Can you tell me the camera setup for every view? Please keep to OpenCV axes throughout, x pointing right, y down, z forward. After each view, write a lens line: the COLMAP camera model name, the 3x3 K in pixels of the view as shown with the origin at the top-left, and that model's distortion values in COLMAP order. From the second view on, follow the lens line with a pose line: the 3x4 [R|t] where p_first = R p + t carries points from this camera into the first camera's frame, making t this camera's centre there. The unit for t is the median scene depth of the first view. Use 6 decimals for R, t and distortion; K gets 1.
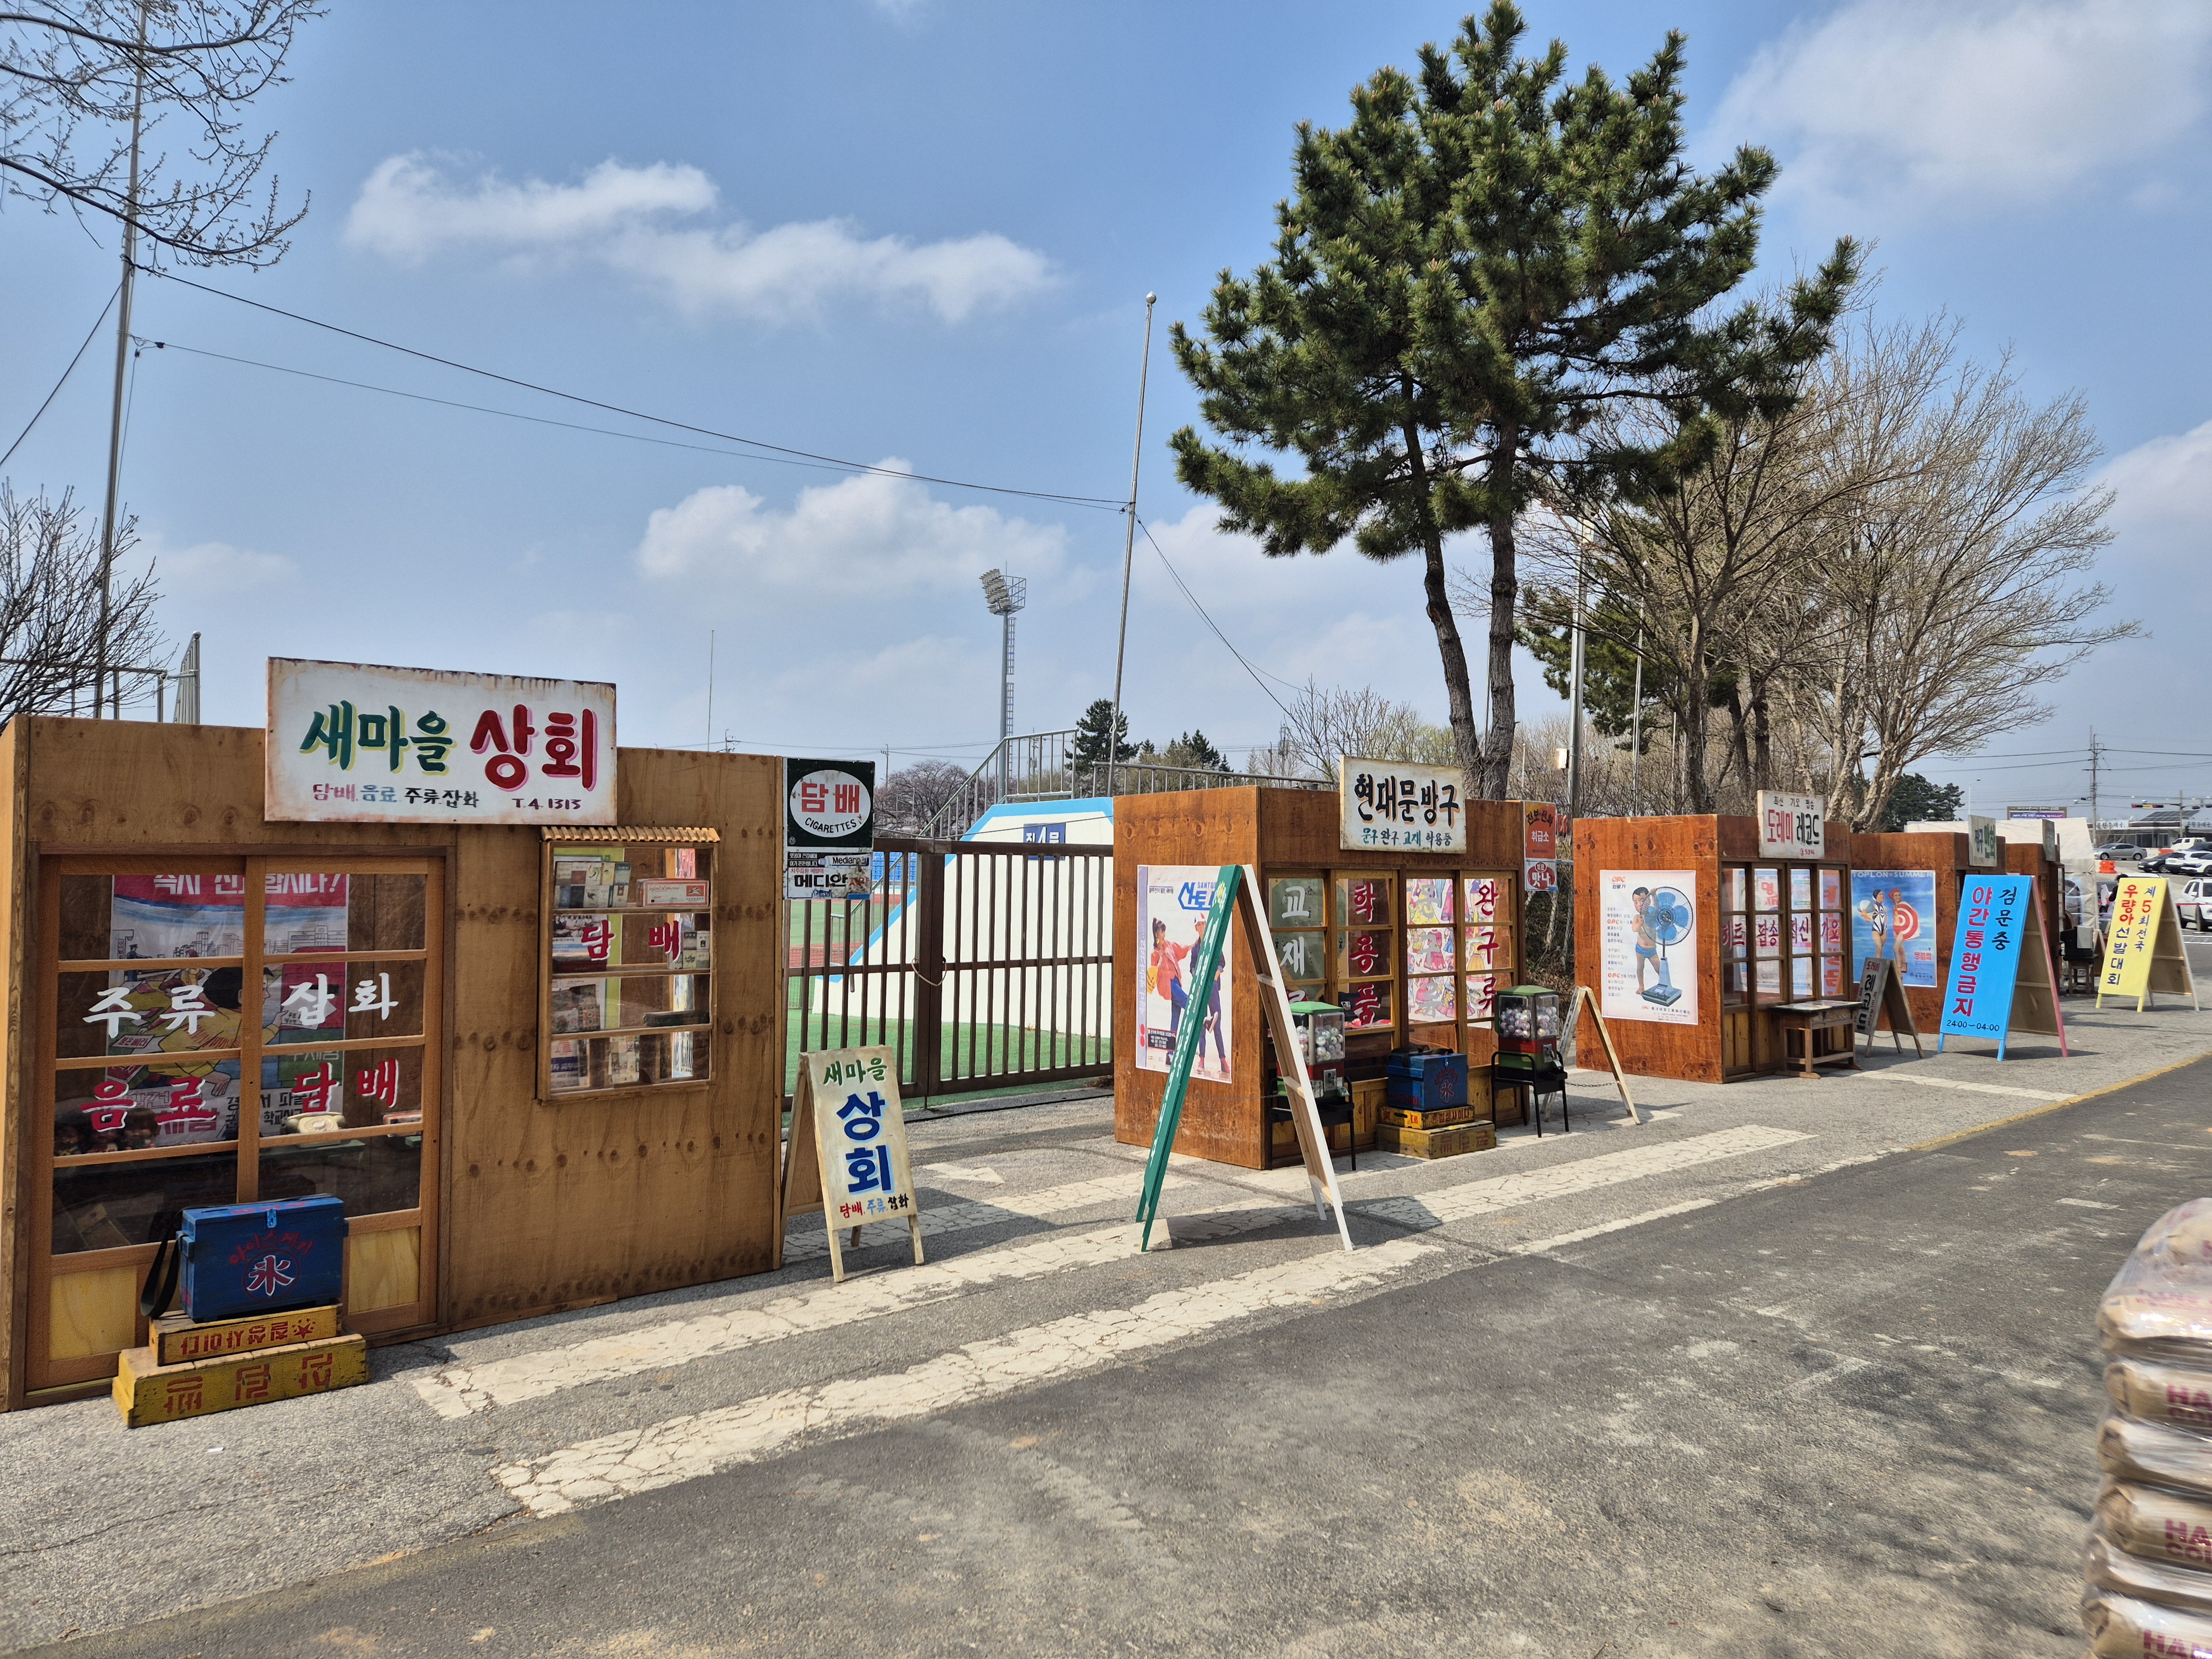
lens RADIAL K [[1473.0, 0, 1106.0], [0, 1473.0, 829.5], [0, 0, 1]] dist [0.085619, -0.064480]
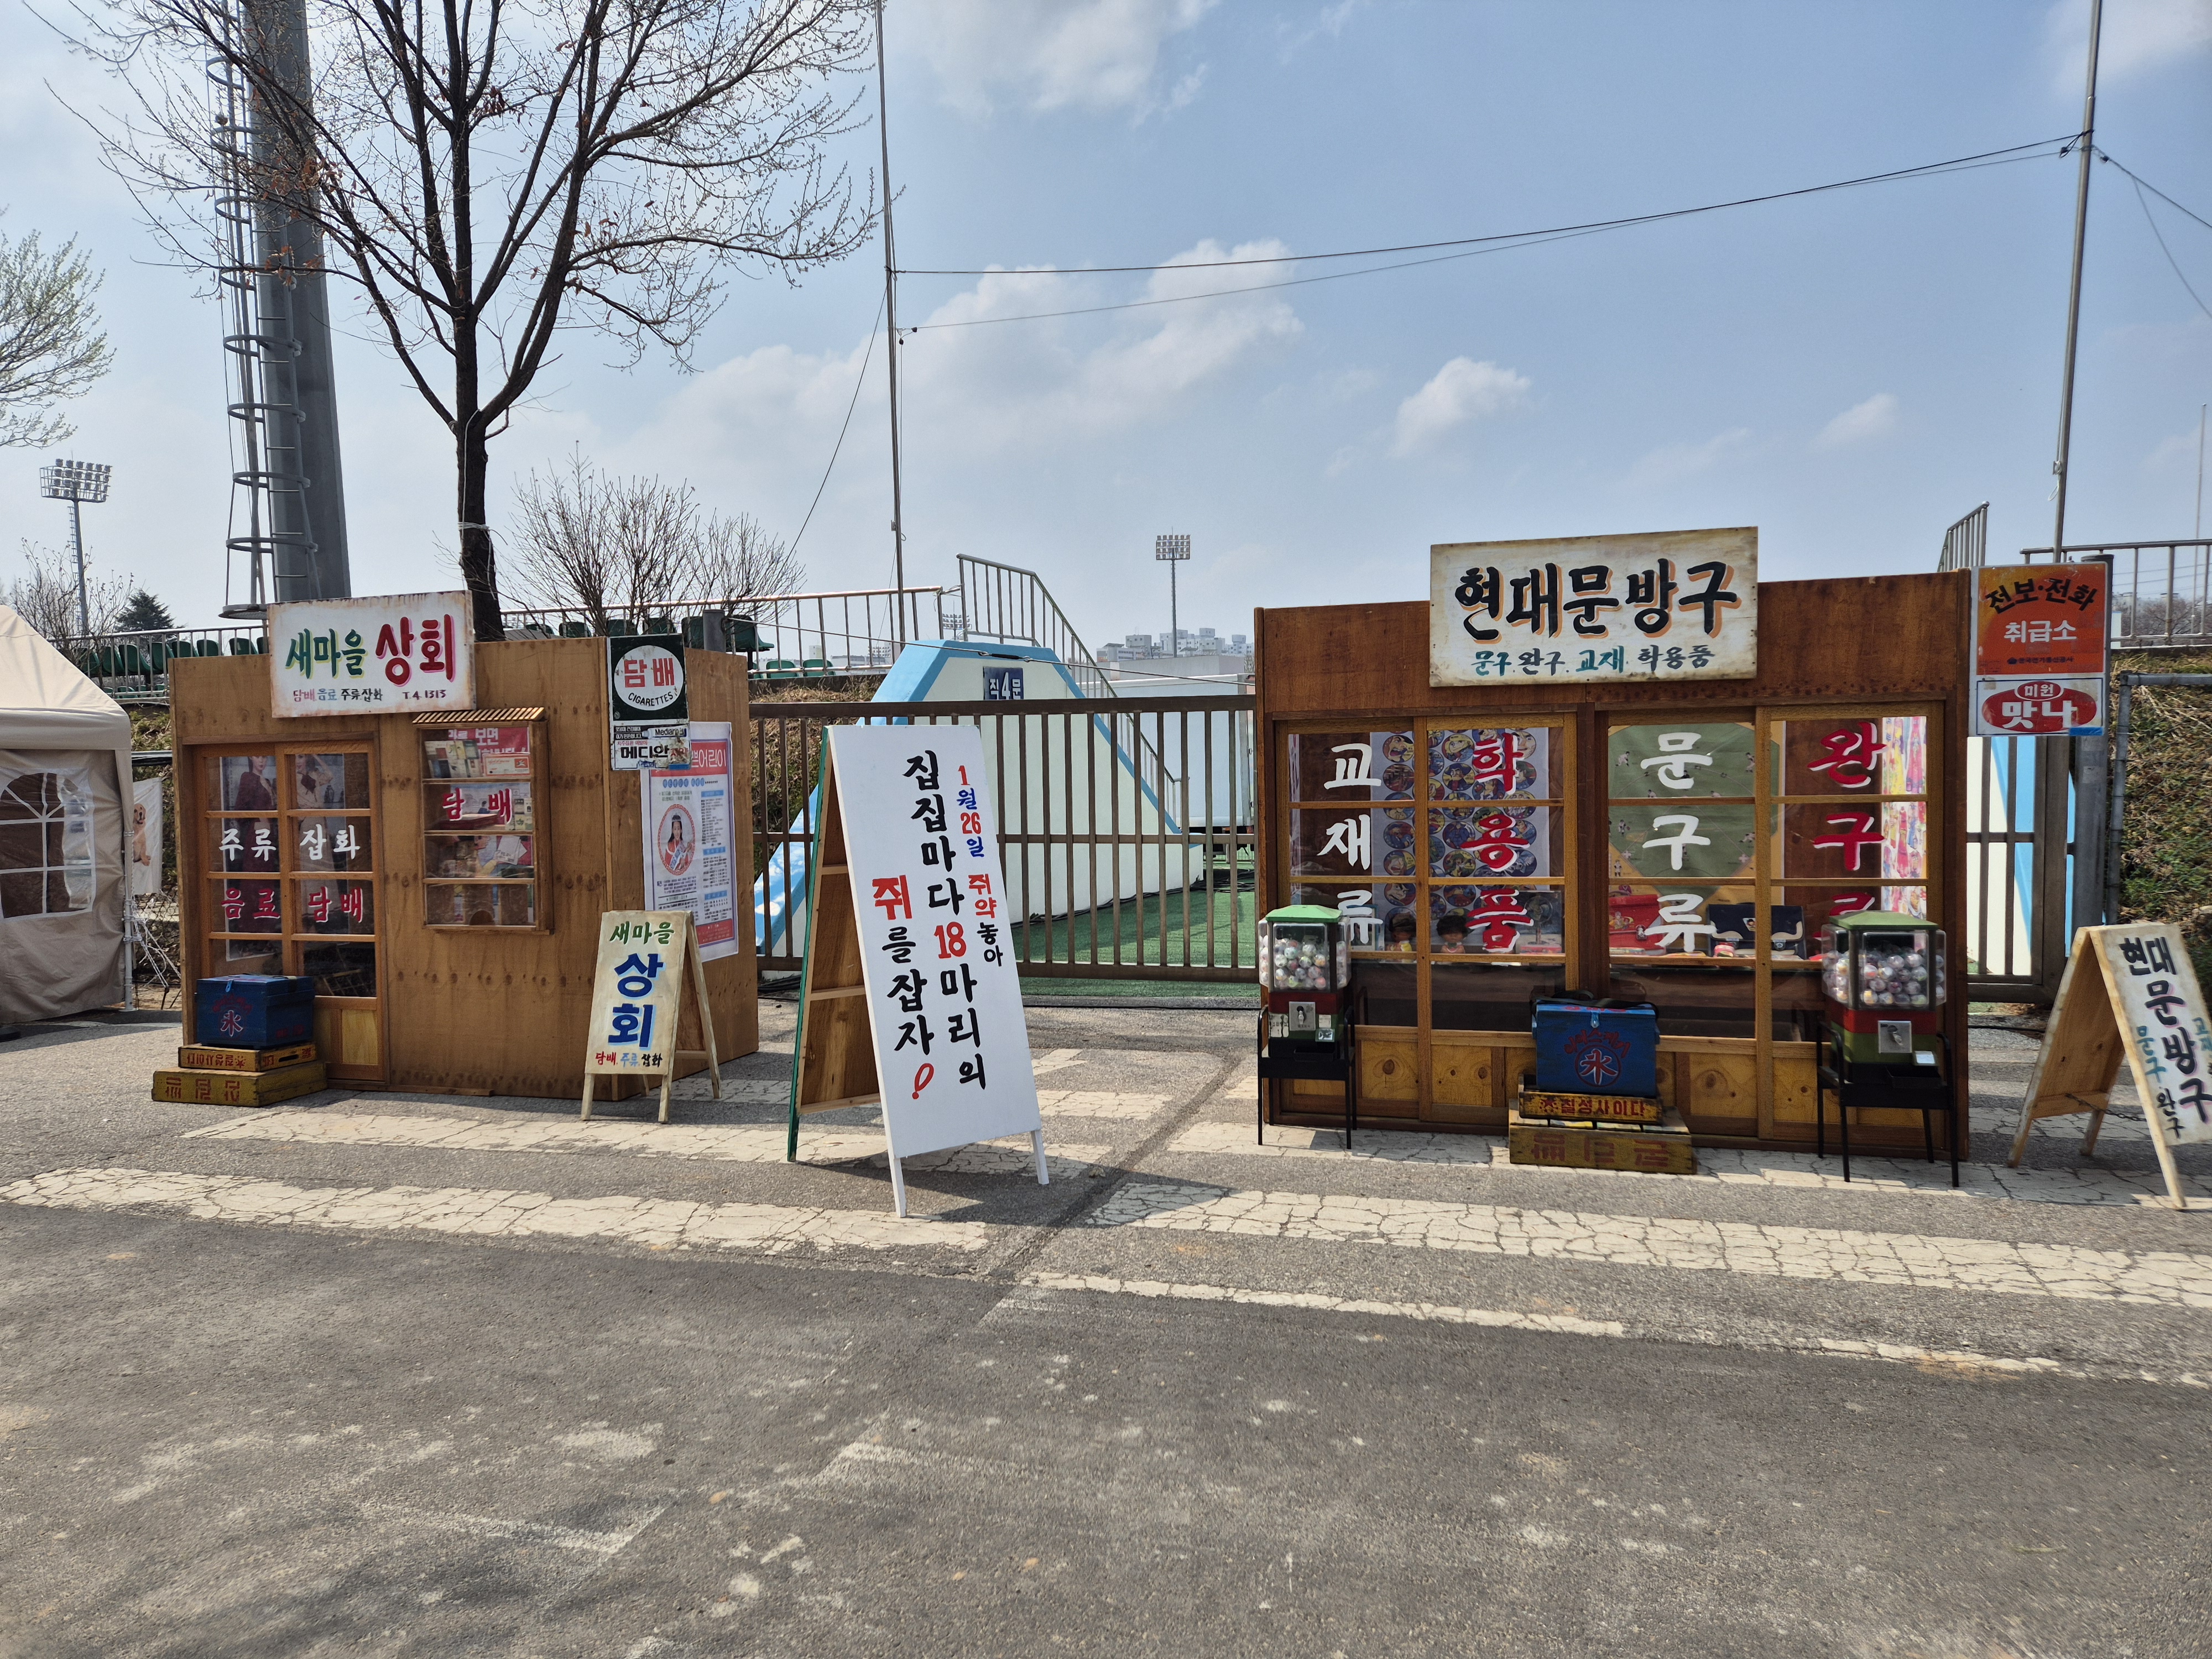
lens RADIAL K [[1473.0, 0, 1106.0], [0, 1473.0, 829.5], [0, 0, 1]] dist [0.085619, -0.064480]
pose [[0.555968, 0.032289, -0.830576, 0.906469], [0.051276, 0.996010, 0.073043, 0.030293], [0.829621, -0.083198, 0.552094, 0.707514]]
